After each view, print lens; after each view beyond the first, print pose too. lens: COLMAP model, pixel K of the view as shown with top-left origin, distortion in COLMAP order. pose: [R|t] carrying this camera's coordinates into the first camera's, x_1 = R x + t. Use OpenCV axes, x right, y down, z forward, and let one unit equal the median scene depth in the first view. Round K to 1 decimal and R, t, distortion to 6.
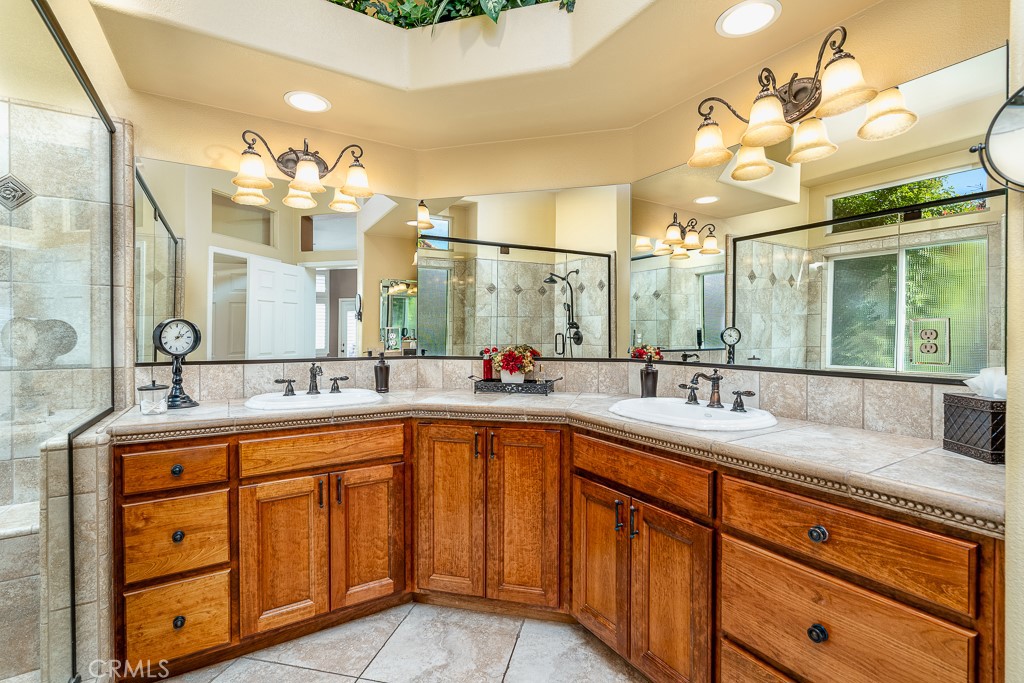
lens RADIAL K [[469.1, 0, 508.5], [0, 469.1, 339.2], [0, 0, 1]] dist [0.001722, 0.000100]
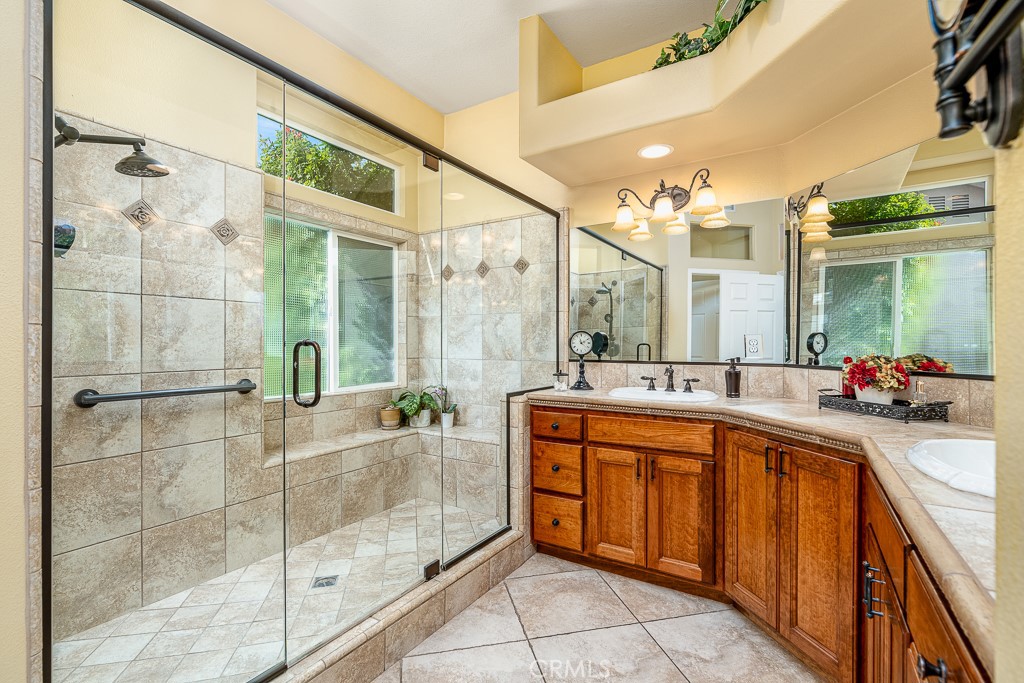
lens RADIAL K [[469.1, 0, 508.5], [0, 469.1, 339.2], [0, 0, 1]] dist [0.001722, 0.000100]
pose [[0.432455, -0.007038, -0.901628, 0.549280], [-0.008405, 0.999895, -0.011836, 0.003677], [0.901617, 0.012697, 0.432350, 0.136739]]
